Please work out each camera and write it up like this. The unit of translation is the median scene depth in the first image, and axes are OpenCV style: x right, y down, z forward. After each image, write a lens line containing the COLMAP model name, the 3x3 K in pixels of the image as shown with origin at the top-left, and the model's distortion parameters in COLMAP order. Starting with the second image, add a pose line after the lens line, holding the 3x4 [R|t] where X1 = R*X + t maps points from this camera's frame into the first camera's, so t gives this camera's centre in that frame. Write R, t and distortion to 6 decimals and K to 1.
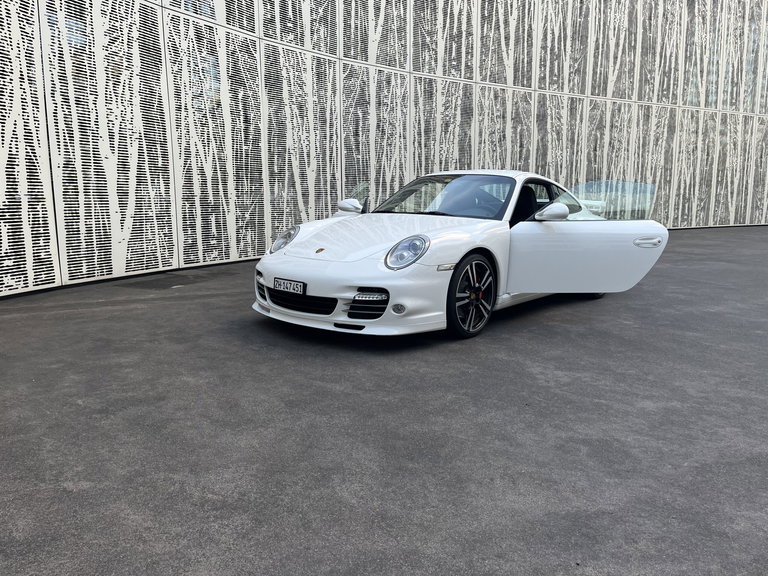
lens RADIAL K [[582.8, 0, 384.6], [0, 582.8, 285.2], [0, 0, 1]] dist [0.073843, -0.088593]
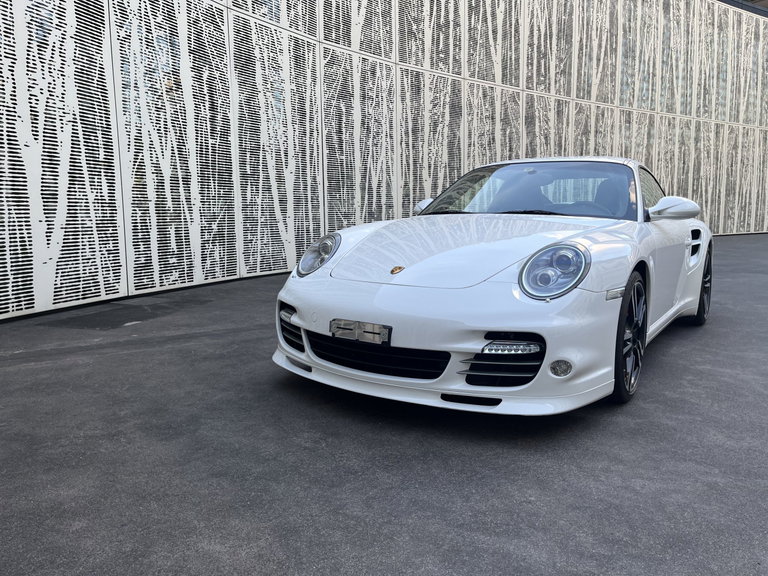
lens RADIAL K [[582.8, 0, 391.8], [0, 582.8, 277.0], [0, 0, 1]] dist [0.073843, -0.088593]
pose [[0.992962, -0.020116, 0.116716, -0.092658], [0.024838, 0.998925, -0.039140, -0.013898], [-0.115803, 0.041764, 0.992394, 0.191405]]
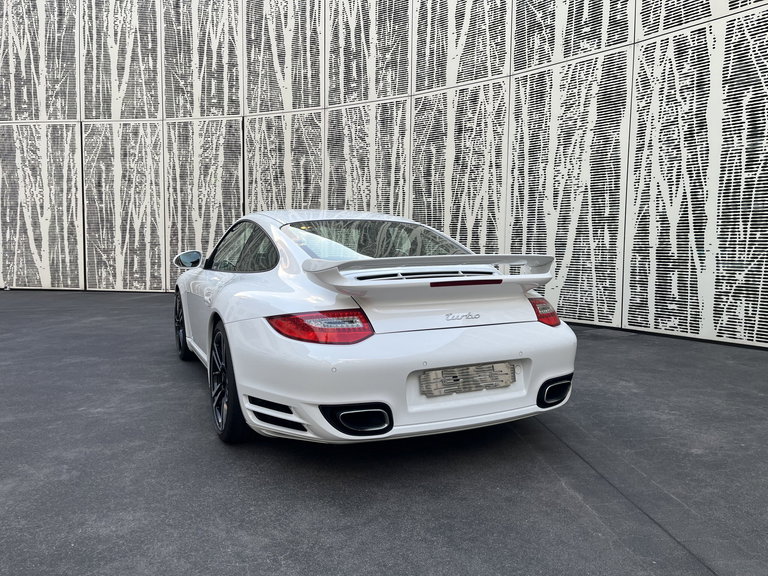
lens RADIAL K [[582.8, 0, 386.6], [0, 582.8, 286.1], [0, 0, 1]] dist [0.073843, -0.088593]
pose [[0.130987, 0.068289, -0.989029, 0.975957], [-0.161167, 0.985821, 0.046722, -0.154728], [0.978196, 0.153279, 0.140136, 1.032788]]
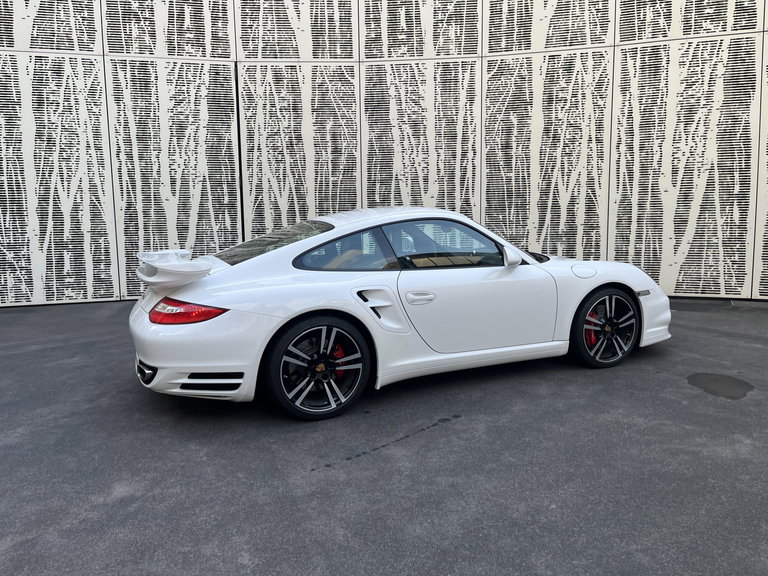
lens RADIAL K [[582.8, 0, 382.2], [0, 582.8, 279.8], [0, 0, 1]] dist [0.073843, -0.088593]
pose [[0.573468, 0.081797, -0.815134, 0.617144], [-0.109593, 0.993719, 0.022616, -0.099577], [0.811864, 0.076363, 0.578831, 0.523320]]
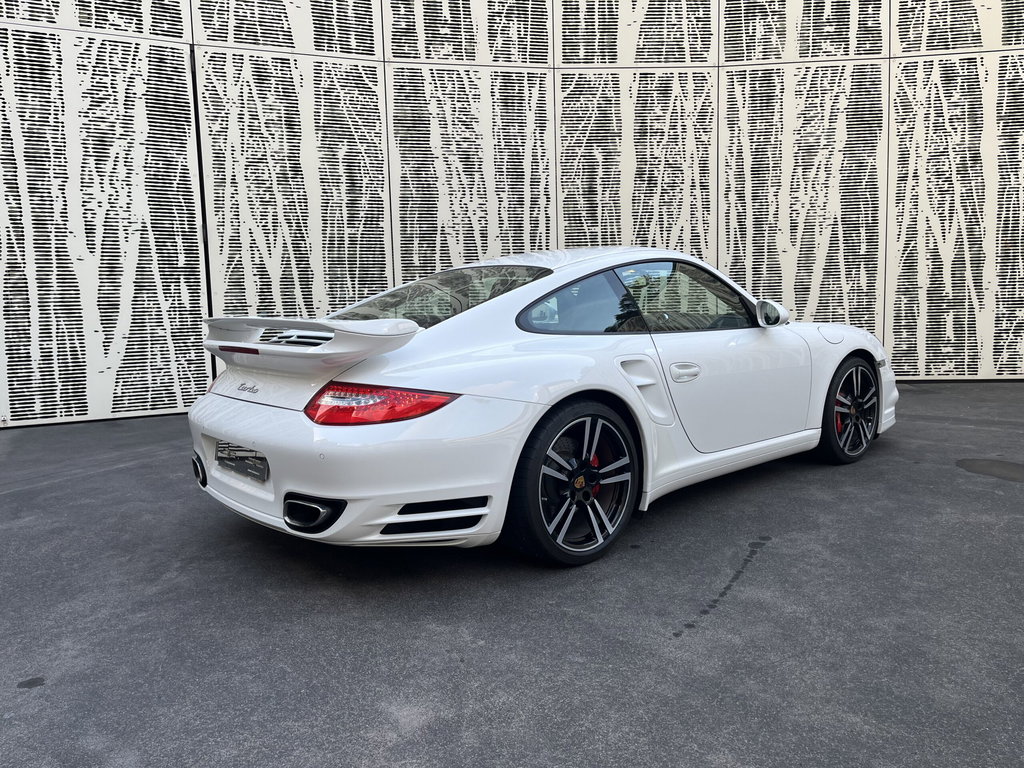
lens RADIAL K [[777.3, 0, 510.7], [0, 777.3, 380.1], [0, 0, 1]] dist [0.070313, -0.082359]
pose [[0.791642, 0.037776, -0.609817, 0.447631], [-0.065734, 0.997560, -0.023539, -0.059264], [0.607439, 0.058720, 0.792193, 0.430429]]
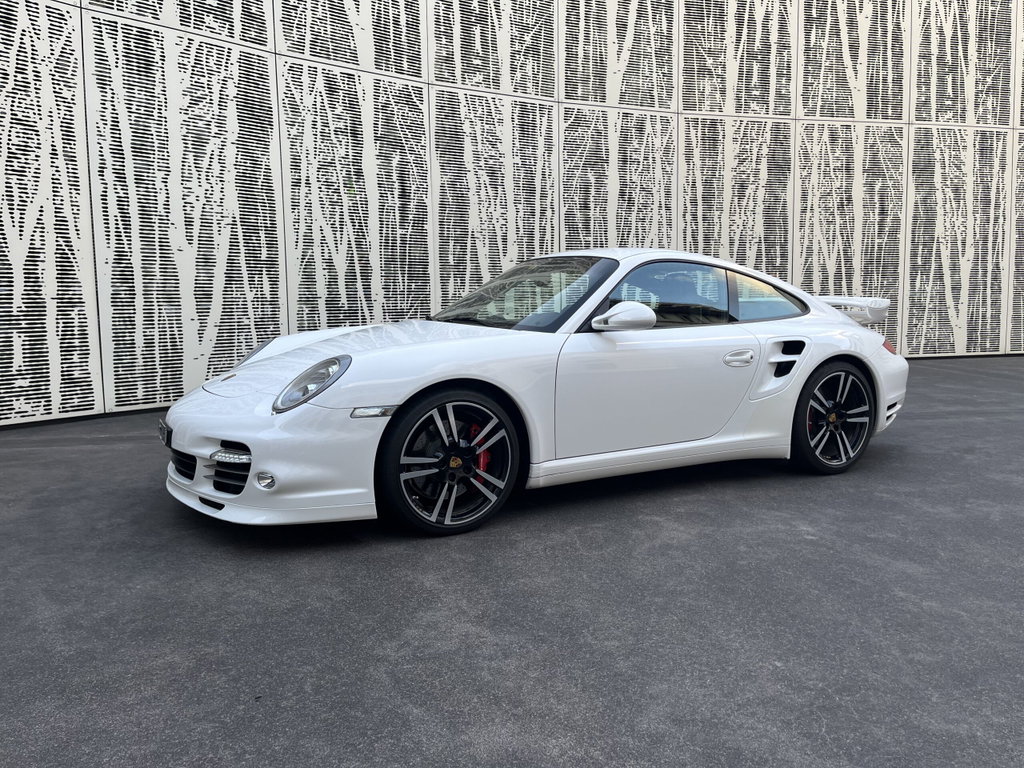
lens RADIAL K [[777.1, 0, 519.1], [0, 777.1, 368.8], [0, 0, 1]] dist [0.073843, -0.088593]
pose [[0.941513, 0.019977, -0.336383, 0.234222], [-0.040376, 0.997737, -0.053758, -0.017481], [0.334548, 0.064196, 0.940190, 0.146872]]
